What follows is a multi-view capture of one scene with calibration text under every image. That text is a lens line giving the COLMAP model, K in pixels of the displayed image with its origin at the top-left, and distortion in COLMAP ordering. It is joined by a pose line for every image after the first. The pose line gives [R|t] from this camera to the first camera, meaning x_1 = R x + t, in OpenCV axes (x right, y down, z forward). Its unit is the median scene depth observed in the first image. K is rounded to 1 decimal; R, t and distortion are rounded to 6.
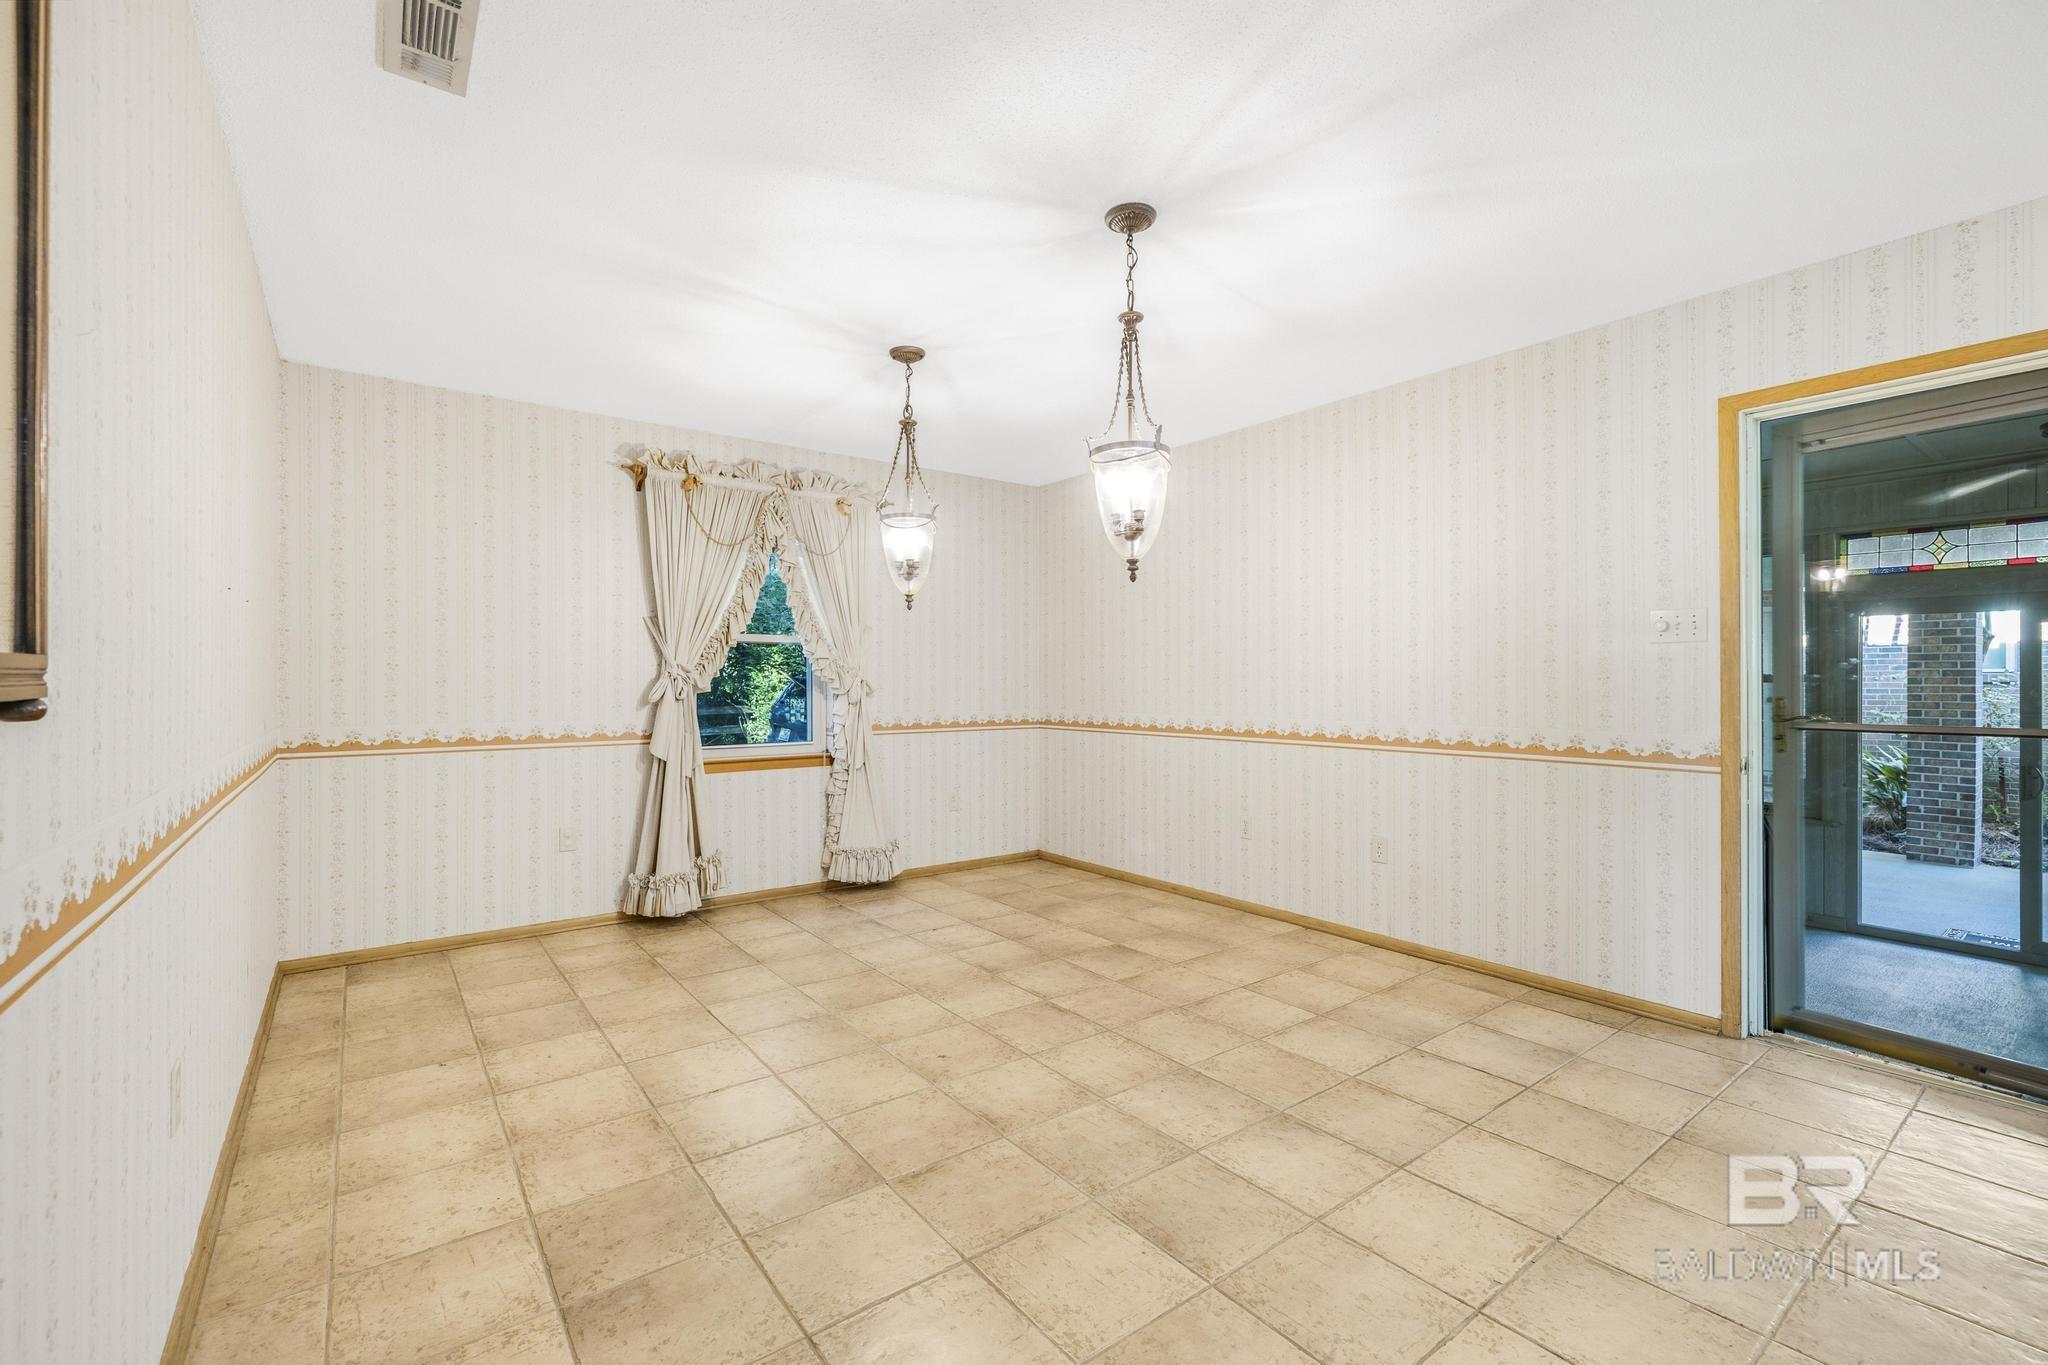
lens RADIAL K [[876.9, 0, 1018.4], [0, 876.9, 672.6], [0, 0, 1]] dist [0.006090, -0.001058]
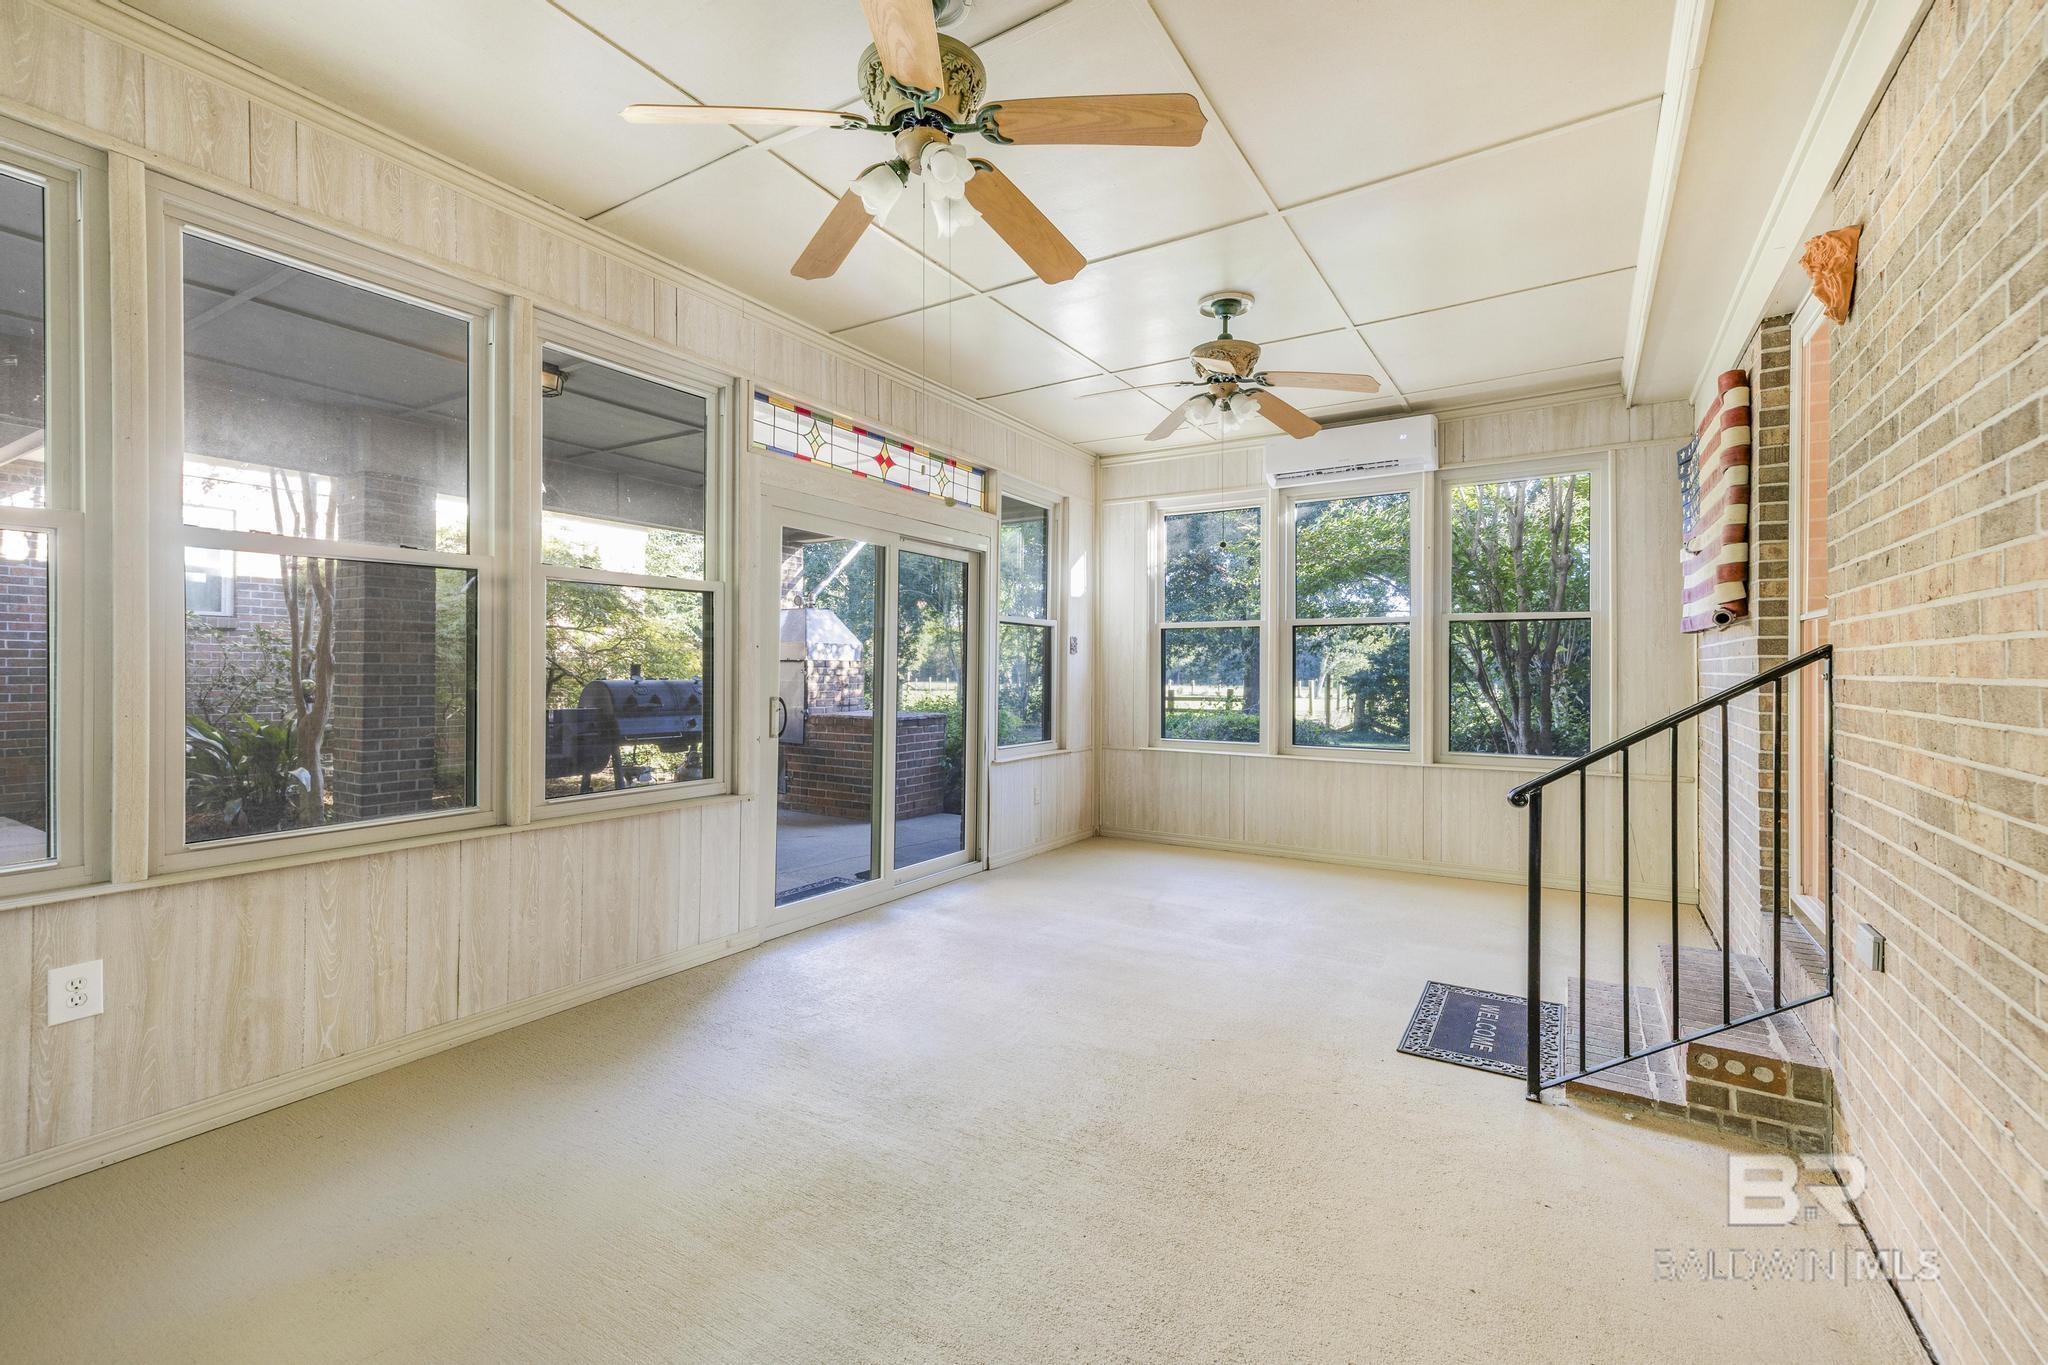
lens RADIAL K [[876.9, 0, 1026.7], [0, 876.9, 672.6], [0, 0, 1]] dist [0.006090, -0.001058]
pose [[-0.373557, -0.010025, 0.927553, 0.365139], [-0.011920, 0.999911, 0.006007, 0.118076], [-0.927531, -0.008813, -0.373643, 1.897991]]
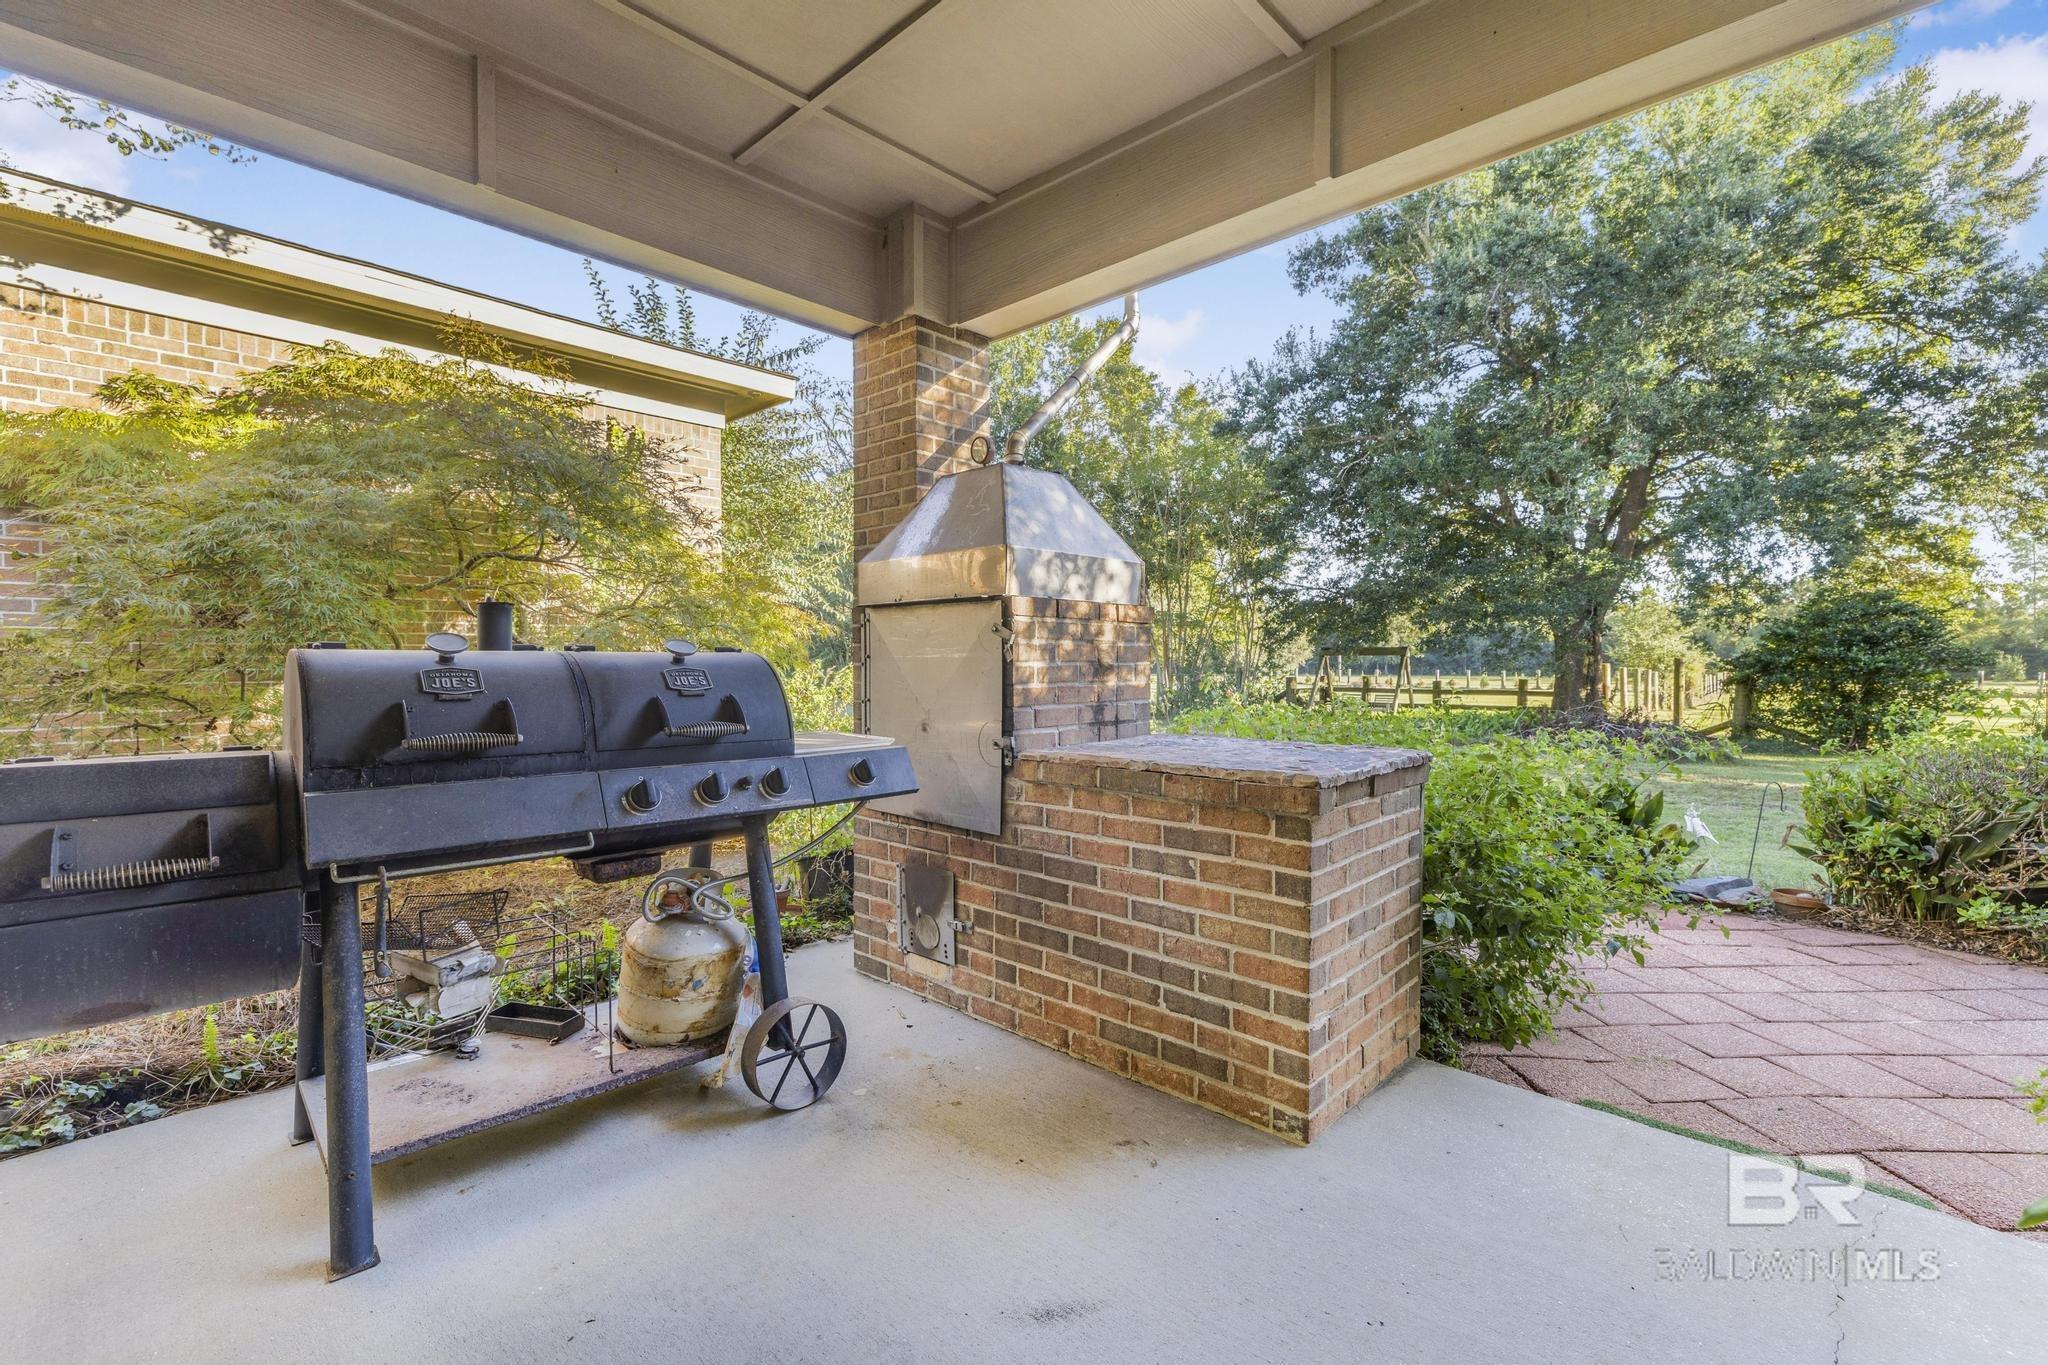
lens RADIAL K [[876.9, 0, 1015.8], [0, 876.9, 669.3], [0, 0, 1]] dist [0.006090, -0.001058]
pose [[-0.174371, -0.012261, 0.984604, 2.014646], [-0.000988, 0.999924, 0.012277, 0.166024], [-0.984680, 0.001168, -0.174370, 1.696315]]
